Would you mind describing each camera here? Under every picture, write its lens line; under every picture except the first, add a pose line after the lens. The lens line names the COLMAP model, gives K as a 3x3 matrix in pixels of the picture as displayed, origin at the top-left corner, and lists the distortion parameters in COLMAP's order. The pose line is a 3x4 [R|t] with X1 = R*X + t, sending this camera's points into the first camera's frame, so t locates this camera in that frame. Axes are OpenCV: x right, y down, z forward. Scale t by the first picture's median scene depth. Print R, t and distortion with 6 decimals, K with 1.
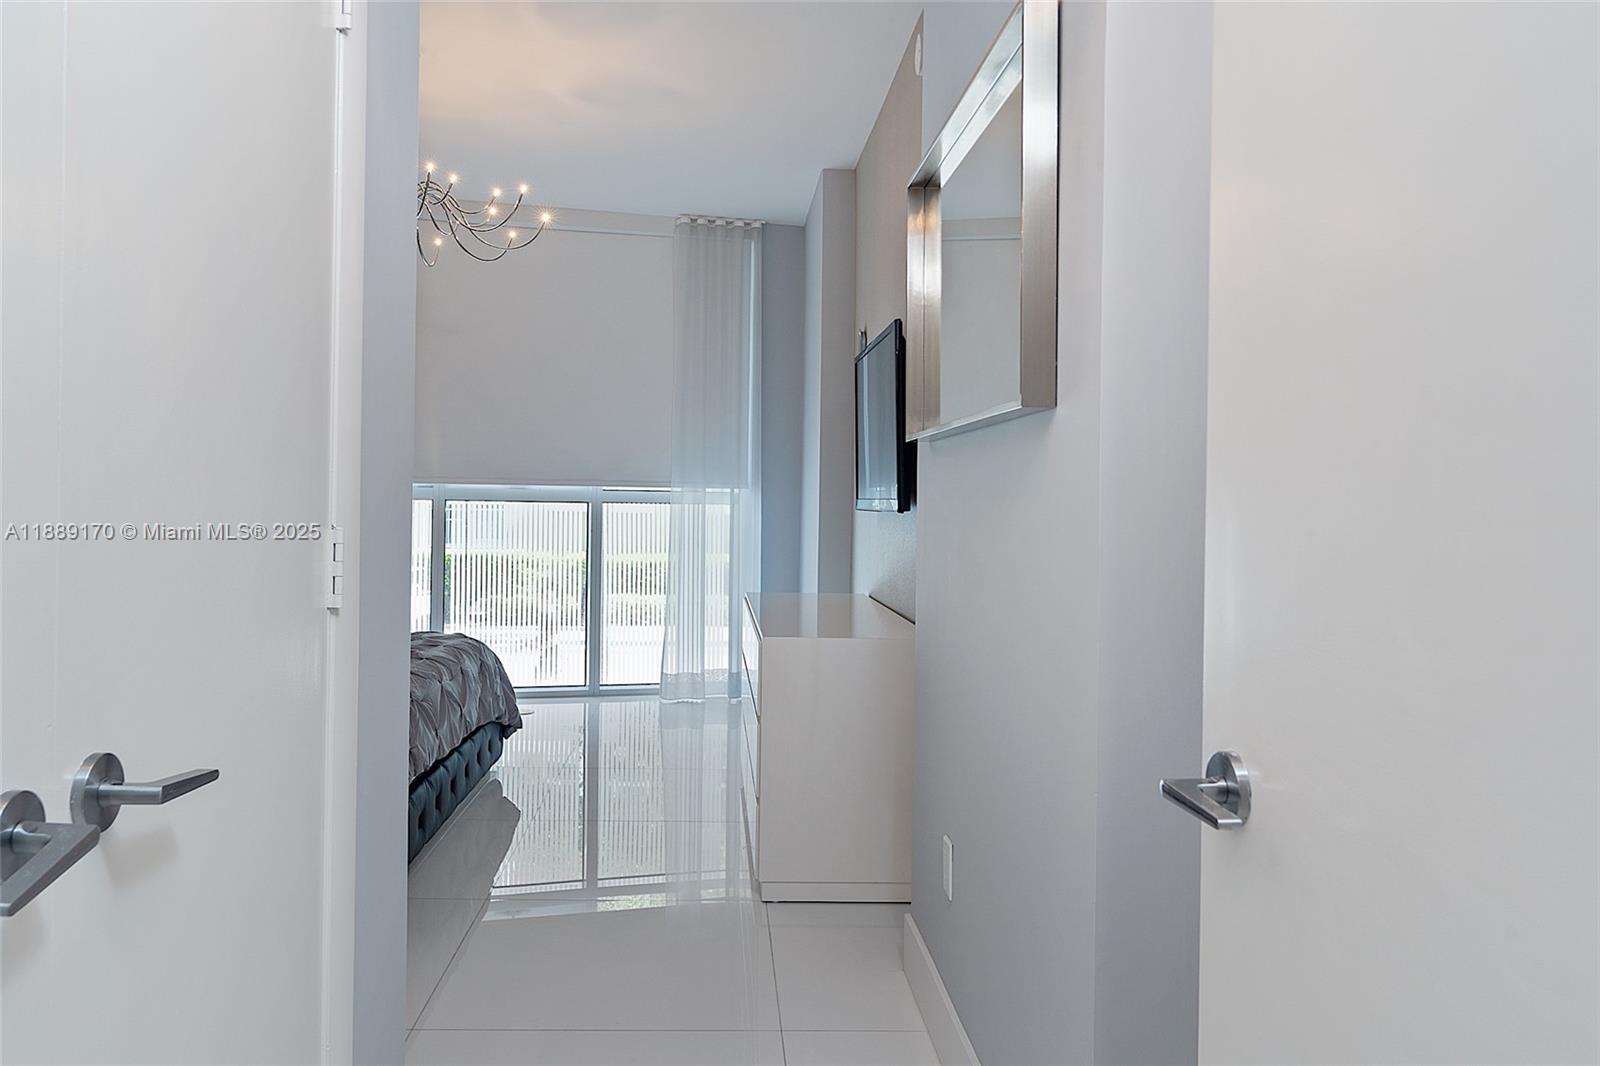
lens RADIAL K [[1105.5, 0, 800.0], [0, 1105.5, 533.0], [0, 0, 1]] dist [0.046537, 0.000138]
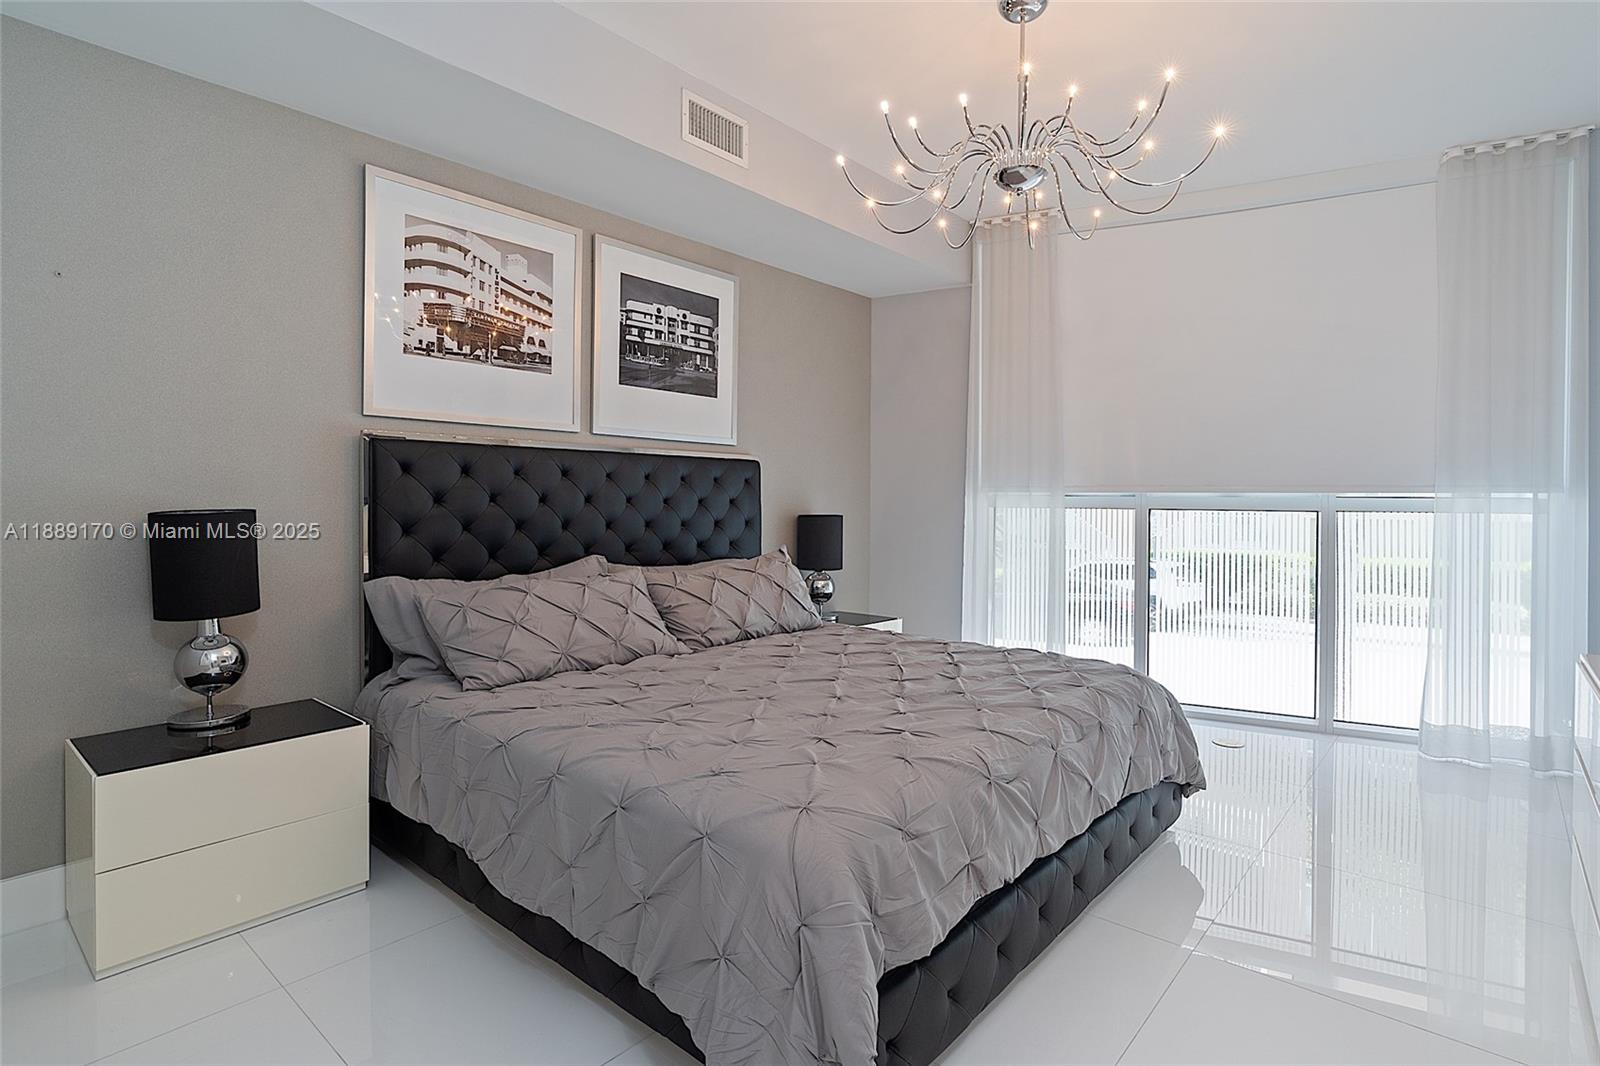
lens RADIAL K [[797.2, 0, 822.6], [0, 797.2, 503.2], [0, 0, 1]] dist [0.000500, -0.000110]
pose [[0.715404, -0.007748, -0.698668, -0.029386], [-0.017716, 0.999416, -0.029224, -0.008678], [0.698486, 0.033285, 0.714849, 0.271144]]
